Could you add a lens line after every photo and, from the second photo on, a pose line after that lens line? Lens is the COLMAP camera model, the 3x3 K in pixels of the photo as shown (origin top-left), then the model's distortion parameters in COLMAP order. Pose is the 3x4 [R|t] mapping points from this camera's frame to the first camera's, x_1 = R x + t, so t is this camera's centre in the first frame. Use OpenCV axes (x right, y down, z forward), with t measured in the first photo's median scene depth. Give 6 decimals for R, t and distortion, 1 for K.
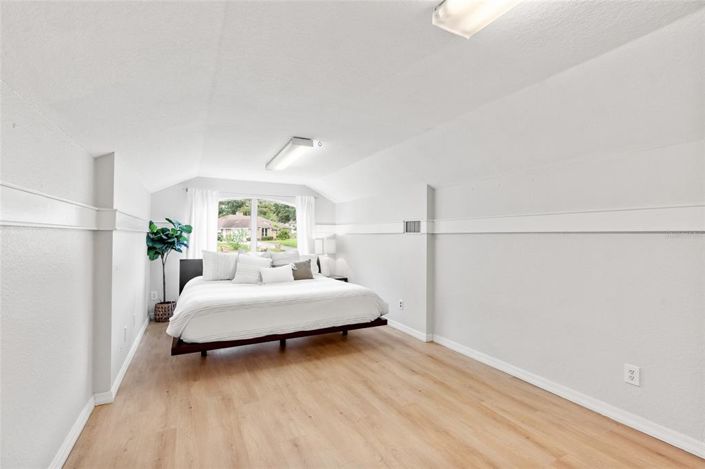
lens RADIAL K [[320.8, 0, 352.5], [0, 320.8, 234.5], [0, 0, 1]] dist [-0.000299, -0.000042]
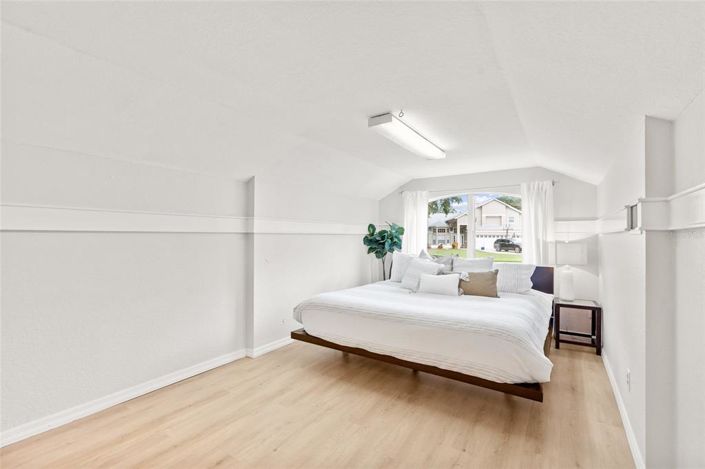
lens RADIAL K [[318.4, 0, 352.5], [0, 318.4, 234.5], [0, 0, 1]] dist [-0.001496, 0.000051]
pose [[0.482265, -0.007628, -0.875992, 0.360040], [0.001867, 0.999969, -0.007679, 0.003077], [0.876023, 0.002068, 0.482264, 0.393944]]
